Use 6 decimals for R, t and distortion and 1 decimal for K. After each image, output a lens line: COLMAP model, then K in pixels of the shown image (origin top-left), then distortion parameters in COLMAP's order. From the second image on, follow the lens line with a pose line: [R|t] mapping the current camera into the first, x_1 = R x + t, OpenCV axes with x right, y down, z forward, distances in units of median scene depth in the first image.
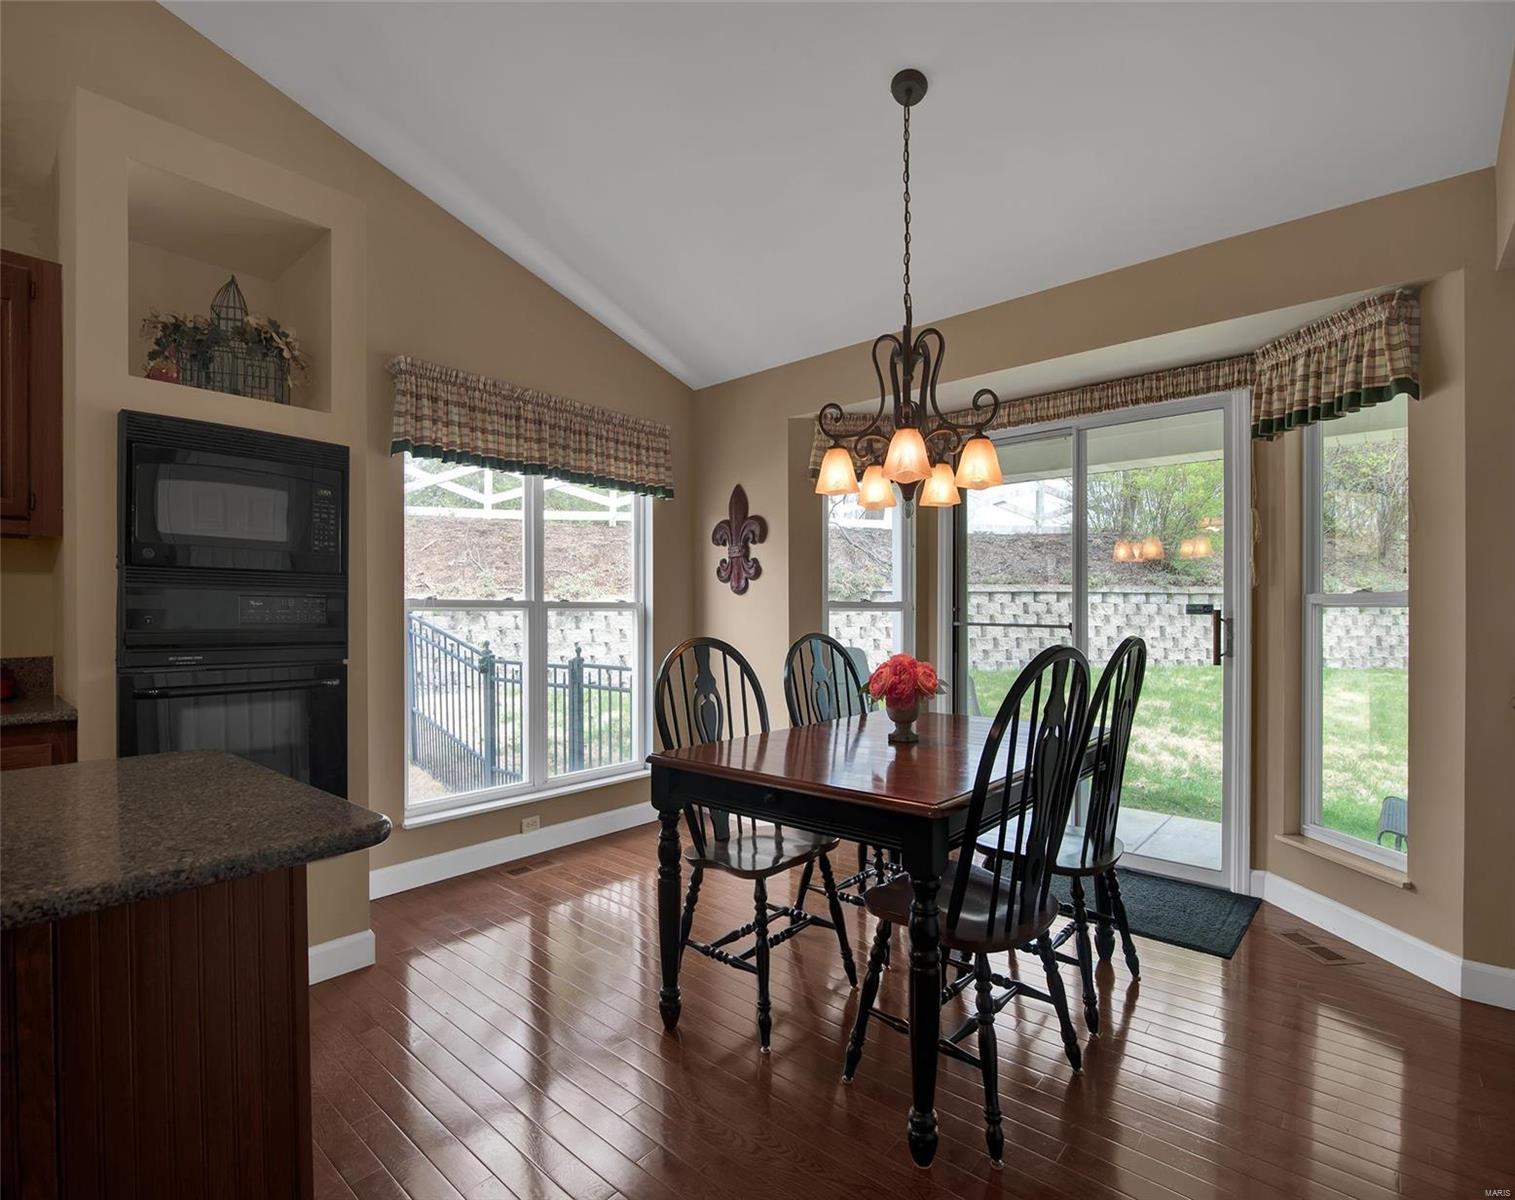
lens RADIAL K [[730.8, 0, 756.0], [0, 730.8, 614.4], [0, 0, 1]] dist [-0.015427, -0.000485]
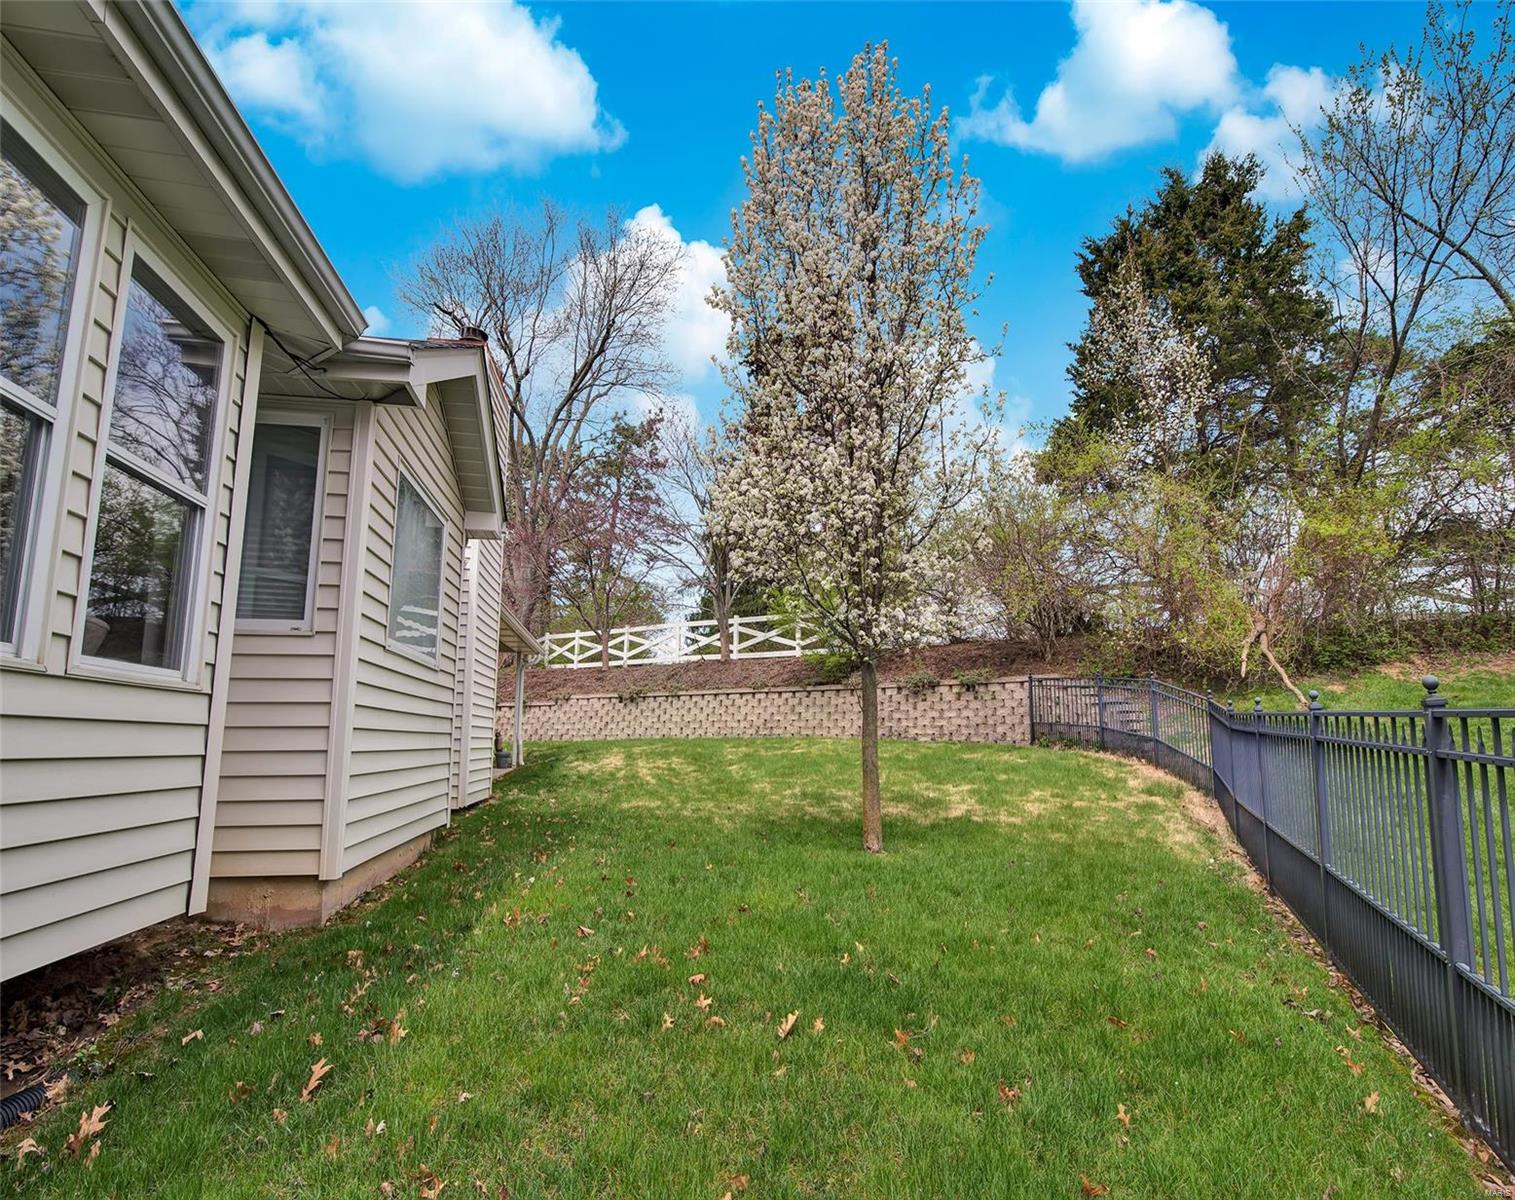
lens RADIAL K [[711.4, 0, 751.6], [0, 711.4, 601.8], [0, 0, 1]] dist [-0.005126, 0.000051]
pose [[0.777048, -0.120792, -0.617742, 4.769994], [0.000153, 0.981450, -0.191719, 0.249763], [0.629441, 0.148880, 0.762652, -0.831741]]
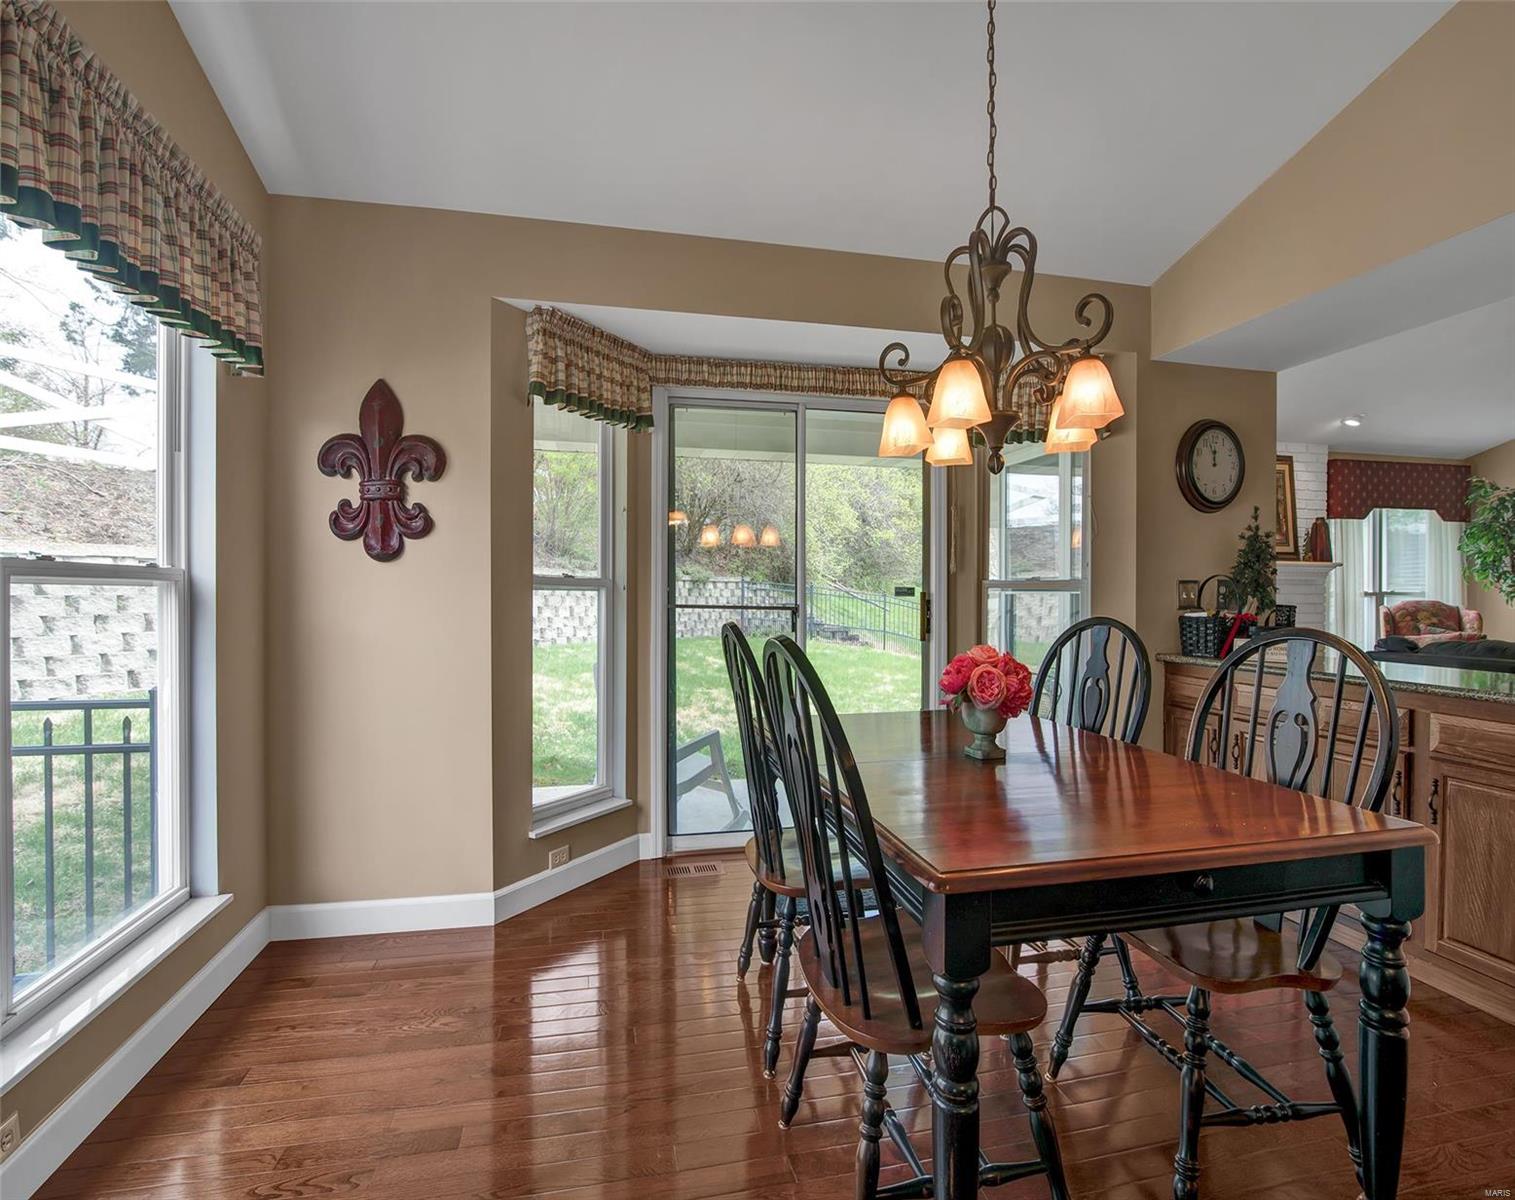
lens RADIAL K [[711.4, 0, 751.6], [0, 711.4, 601.8], [0, 0, 1]] dist [-0.005126, 0.000051]
pose [[0.601374, -0.003651, 0.798959, -0.399192], [-0.003757, 0.999966, 0.007398, 0.001719], [-0.798959, -0.007451, 0.601339, 0.515336]]
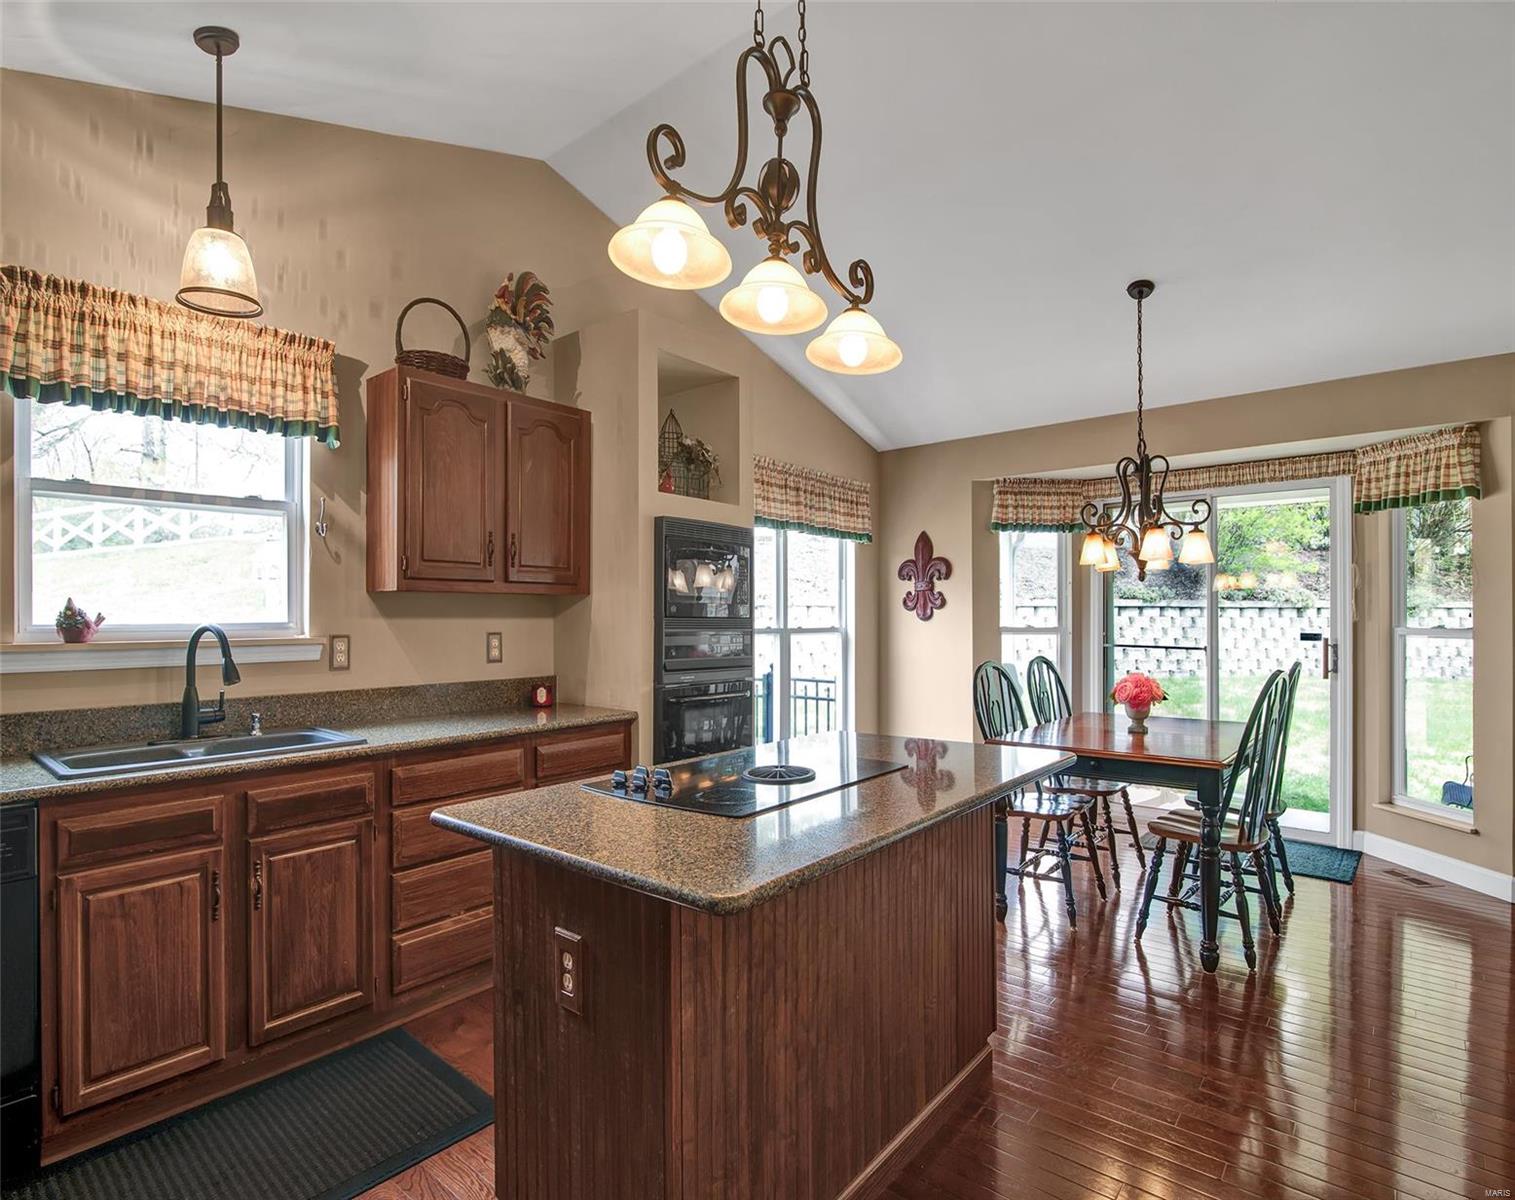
lens RADIAL K [[780.1, 0, 759.5], [0, 780.1, 612.4], [0, 0, 1]] dist [-0.015421, 0.001952]
pose [[0.999855, 0.000415, 0.017014, -0.415226], [-0.000268, 0.999962, -0.008688, -0.038086], [-0.017017, 0.008683, 0.999818, -0.393245]]
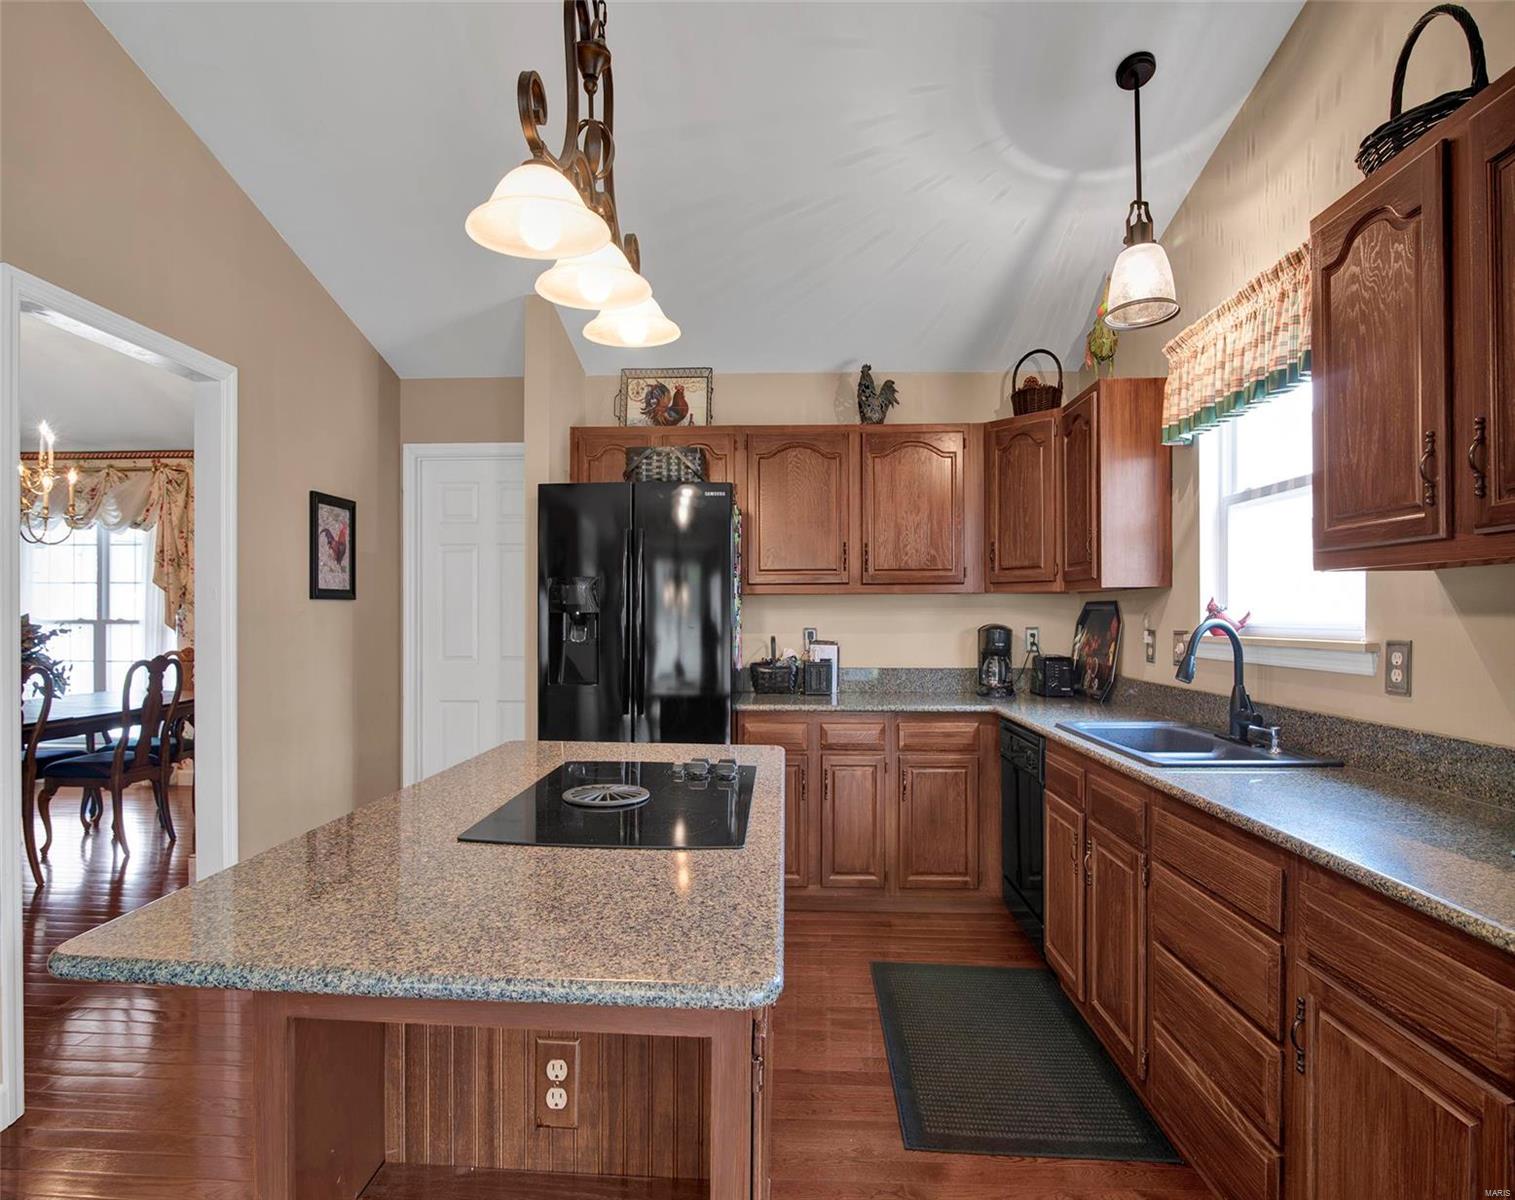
lens RADIAL K [[762.7, 0, 752.6], [0, 762.7, 614.9], [0, 0, 1]] dist [-0.017130, 0.000184]
pose [[-0.784144, 0.003300, -0.620570, -0.163251], [-0.000418, 0.999983, 0.005847, -0.042487], [0.620579, 0.004844, -0.784129, 0.618207]]
